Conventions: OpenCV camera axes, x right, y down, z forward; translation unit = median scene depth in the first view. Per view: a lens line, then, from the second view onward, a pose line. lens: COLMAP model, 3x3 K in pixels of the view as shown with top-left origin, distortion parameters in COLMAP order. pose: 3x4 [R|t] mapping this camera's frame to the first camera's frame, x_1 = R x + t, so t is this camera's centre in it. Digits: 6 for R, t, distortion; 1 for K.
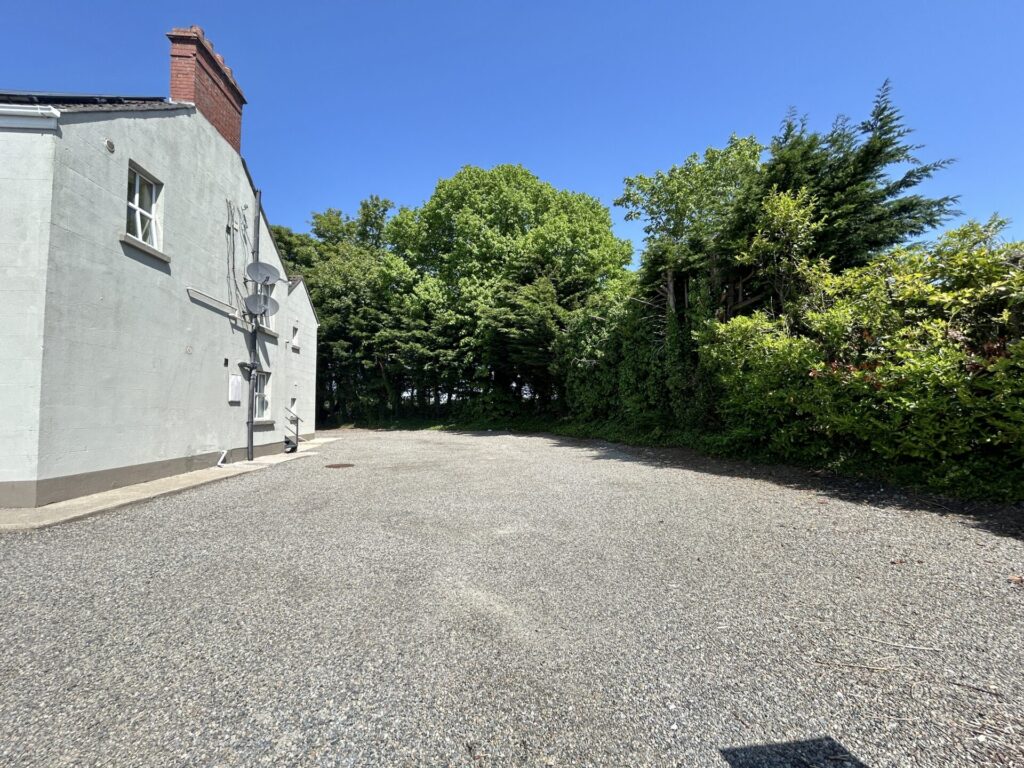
lens RADIAL K [[415.1, 0, 511.5], [0, 415.1, 383.7], [0, 0, 1]] dist [-0.001088, 0.000900]
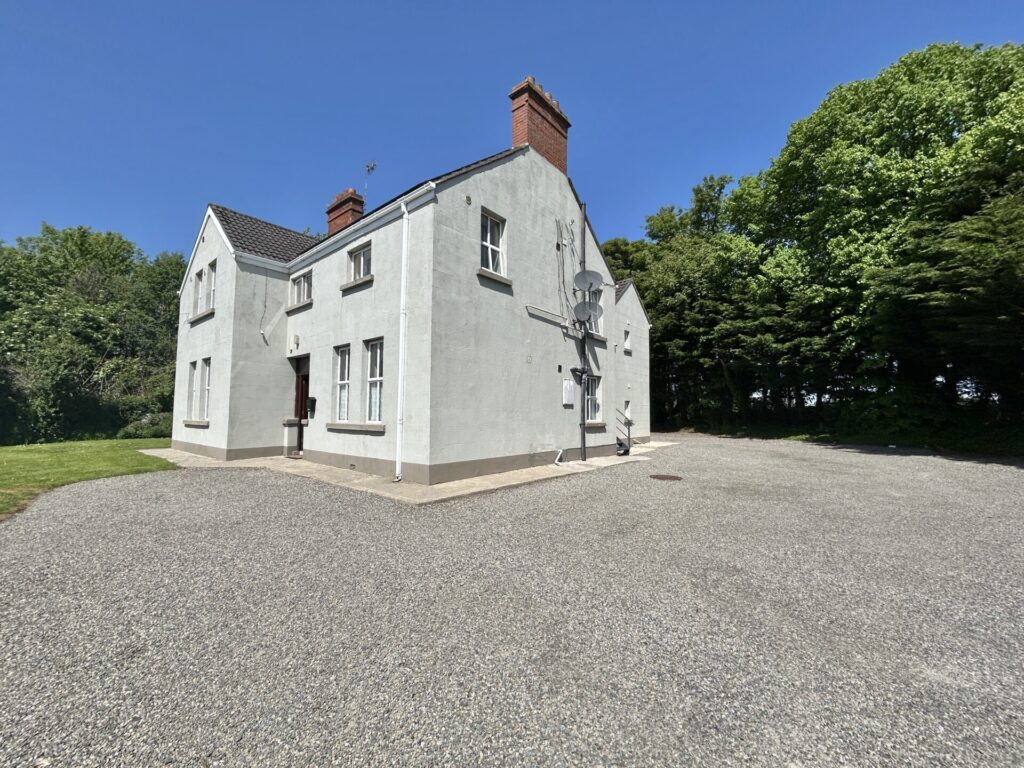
lens RADIAL K [[415.1, 0, 508.8], [0, 415.1, 383.7], [0, 0, 1]] dist [-0.001088, 0.000900]
pose [[0.699400, -0.030298, -0.714088, -0.007135], [0.028367, 0.999491, -0.014623, 0.000040], [0.714167, -0.010029, 0.699903, 0.154579]]
